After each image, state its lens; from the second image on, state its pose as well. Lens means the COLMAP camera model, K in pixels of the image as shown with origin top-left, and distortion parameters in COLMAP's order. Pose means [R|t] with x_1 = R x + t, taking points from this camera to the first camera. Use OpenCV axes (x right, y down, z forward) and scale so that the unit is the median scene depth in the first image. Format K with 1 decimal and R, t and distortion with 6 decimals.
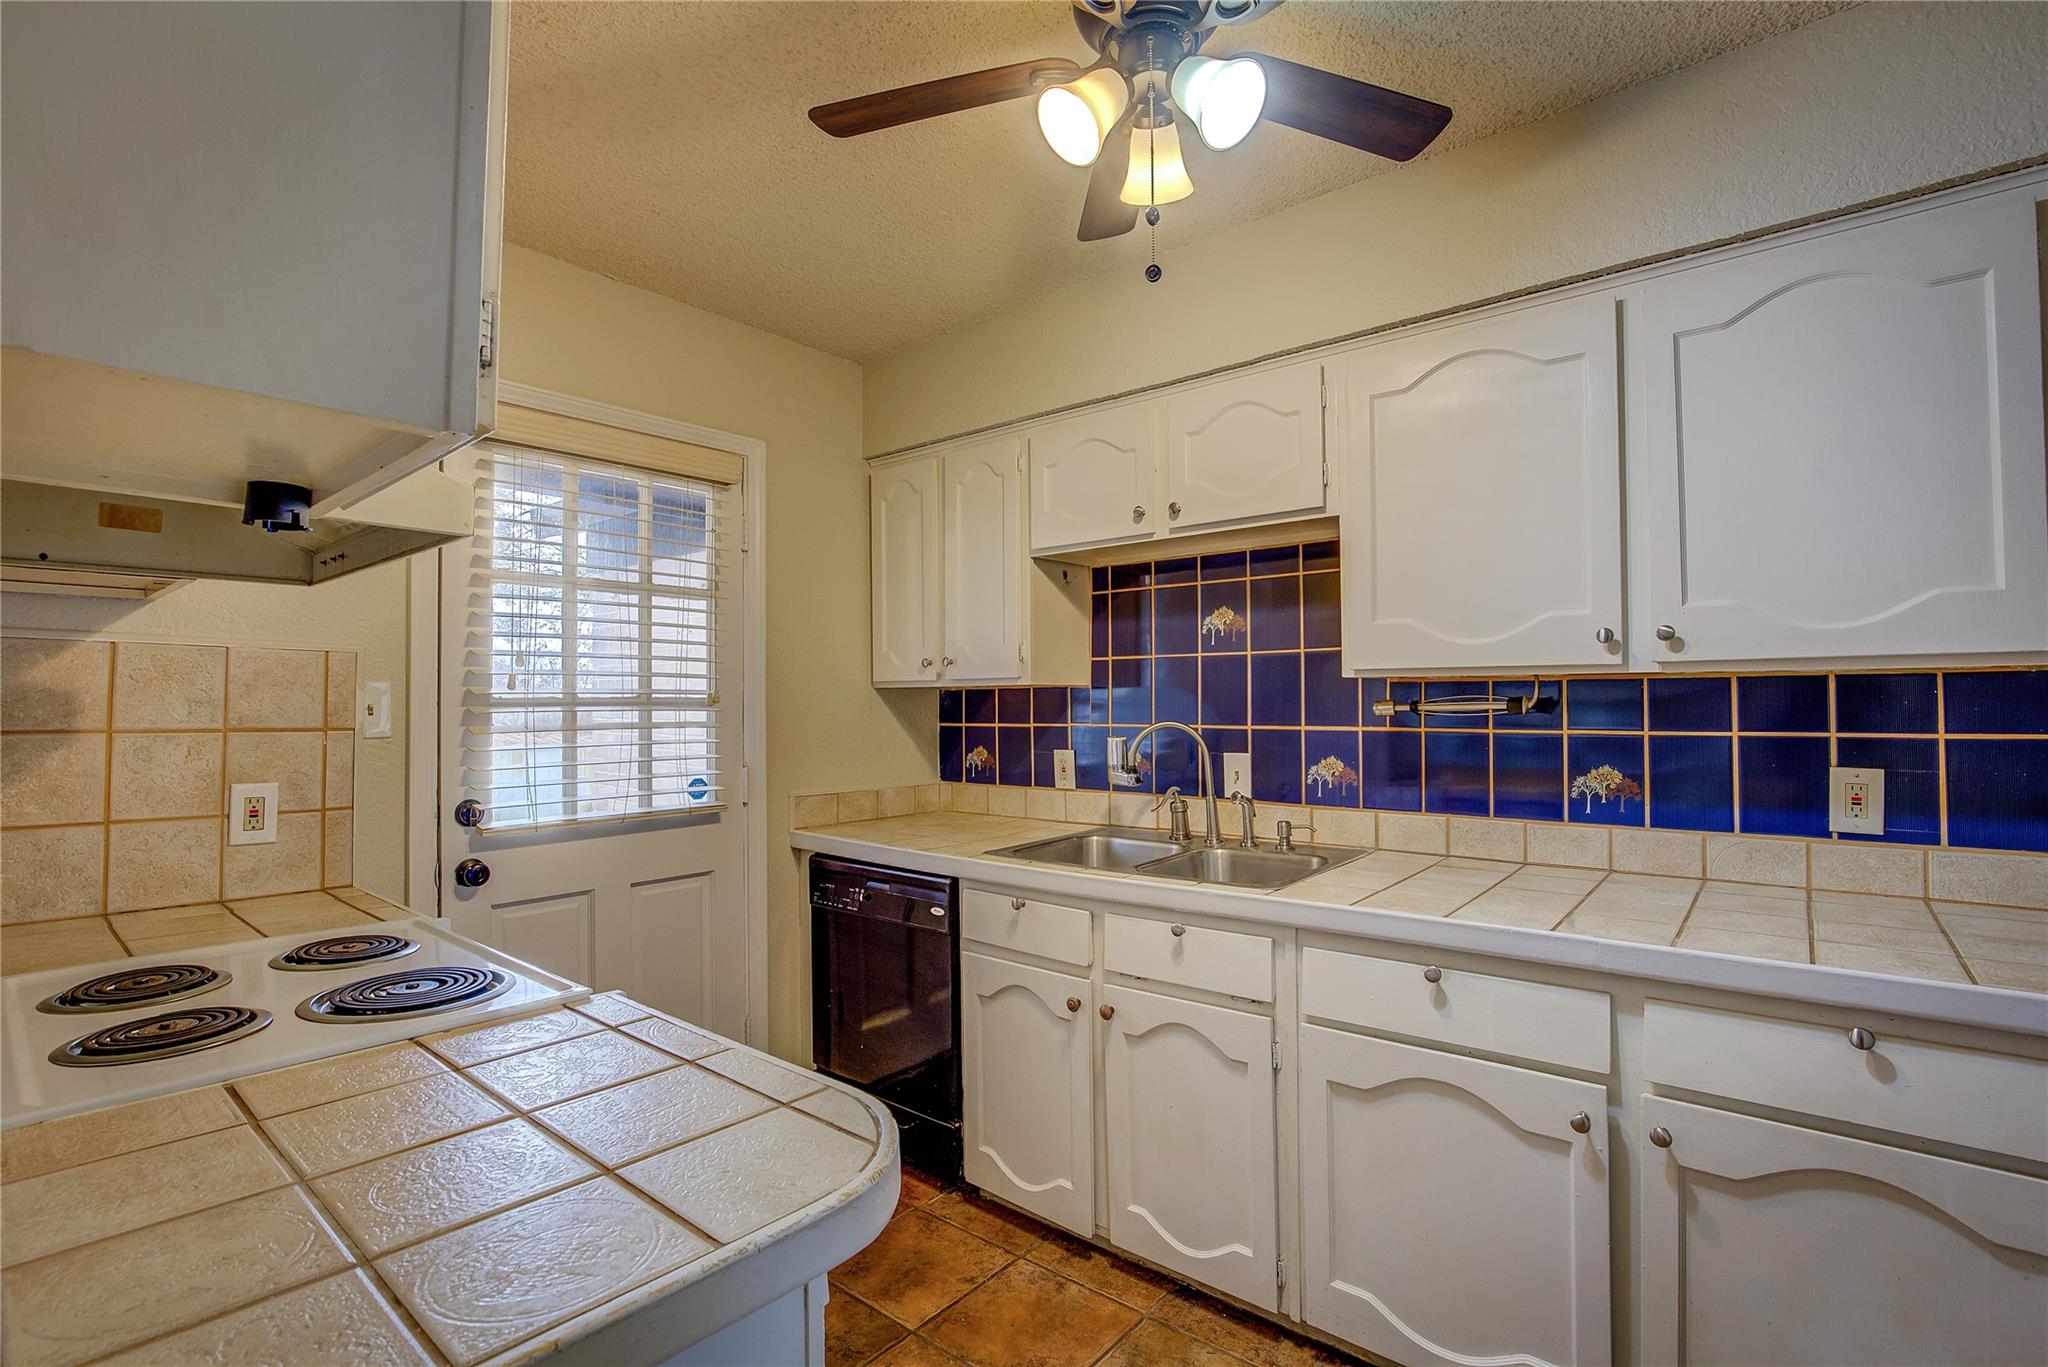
lens RADIAL K [[946.2, 0, 1024.0], [0, 946.2, 683.5], [0, 0, 1]] dist [-0.017766, -0.000274]
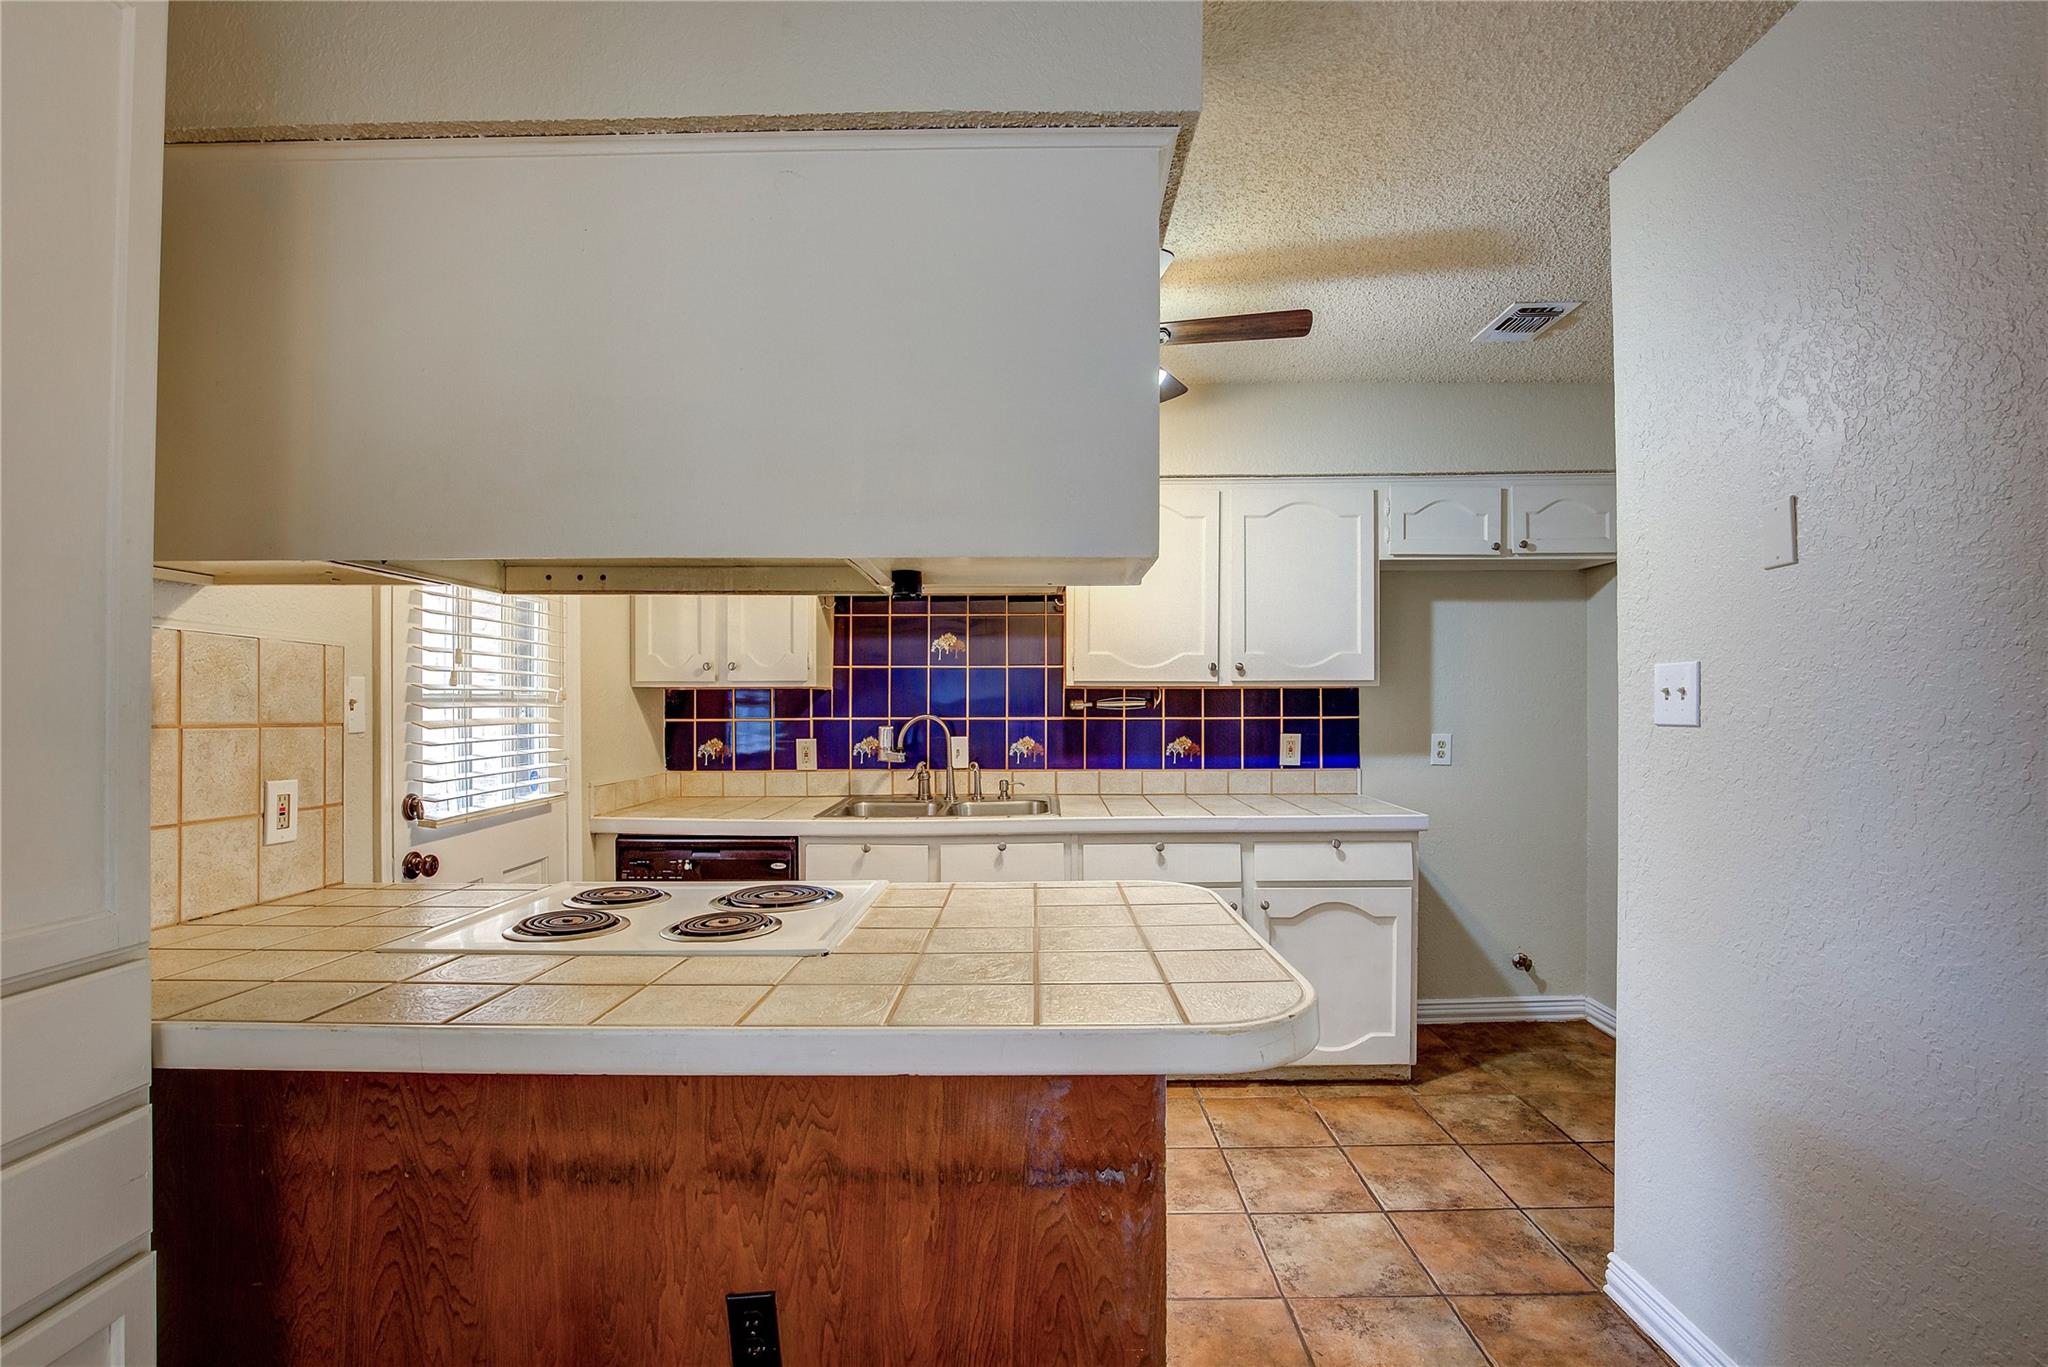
lens RADIAL K [[952.4, 0, 1023.3], [0, 952.4, 701.2], [0, 0, 1]] dist [-0.000920, -0.000054]
pose [[0.773688, 0.003999, 0.633554, -0.741379], [-0.014752, 0.999823, 0.011704, 0.002035], [-0.633395, -0.018402, 0.773610, -0.213133]]
